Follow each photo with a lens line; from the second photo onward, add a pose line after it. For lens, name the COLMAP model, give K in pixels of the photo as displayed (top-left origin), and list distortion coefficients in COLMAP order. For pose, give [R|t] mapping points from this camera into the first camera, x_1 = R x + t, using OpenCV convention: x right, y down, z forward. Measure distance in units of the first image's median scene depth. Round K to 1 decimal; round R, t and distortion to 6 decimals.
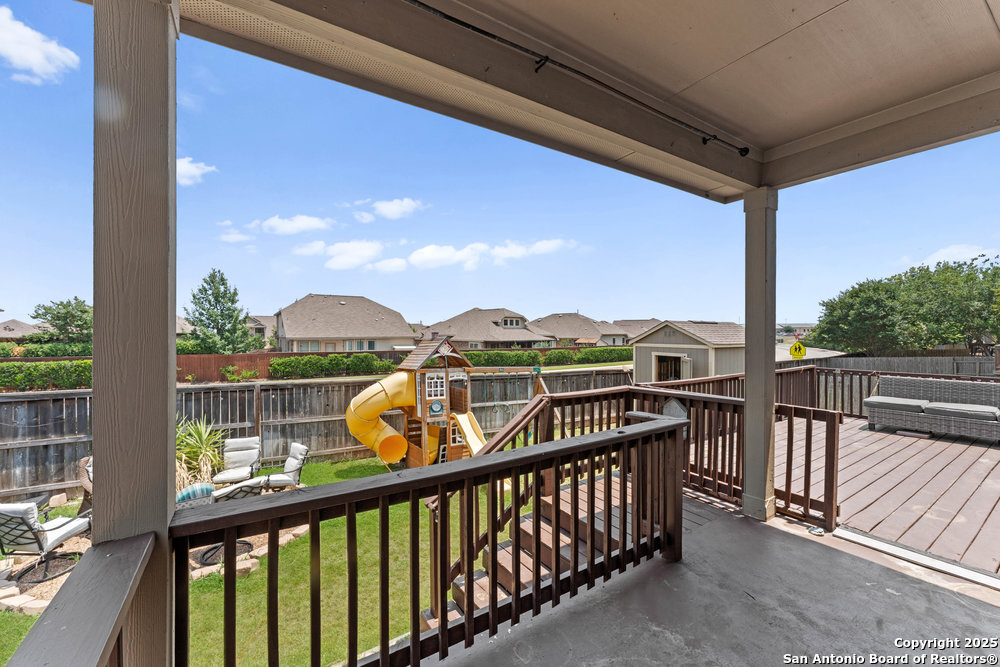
lens RADIAL K [[397.7, 0, 500.0], [0, 397.7, 333.5], [0, 0, 1]] dist [0.001239, 0.000267]
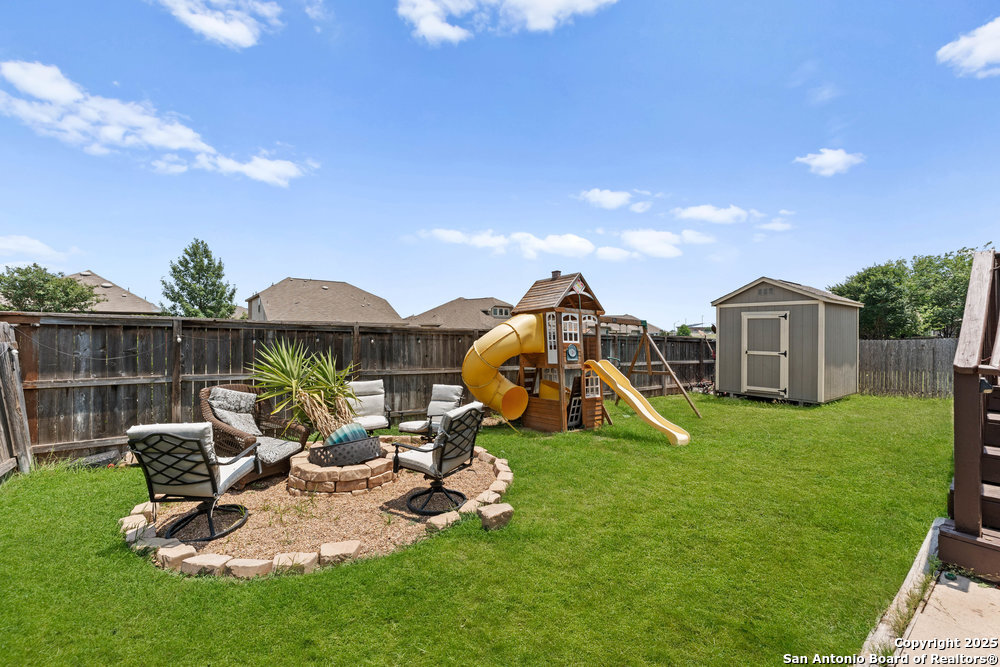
lens RADIAL K [[400.7, 0, 497.8], [0, 400.7, 329.9], [0, 0, 1]] dist [-0.000996, -0.000284]
pose [[0.996477, 0.009591, 0.083312, -0.310610], [-0.009196, 0.999945, -0.005124, 0.112040], [-0.083357, 0.004340, 0.996510, 0.115264]]
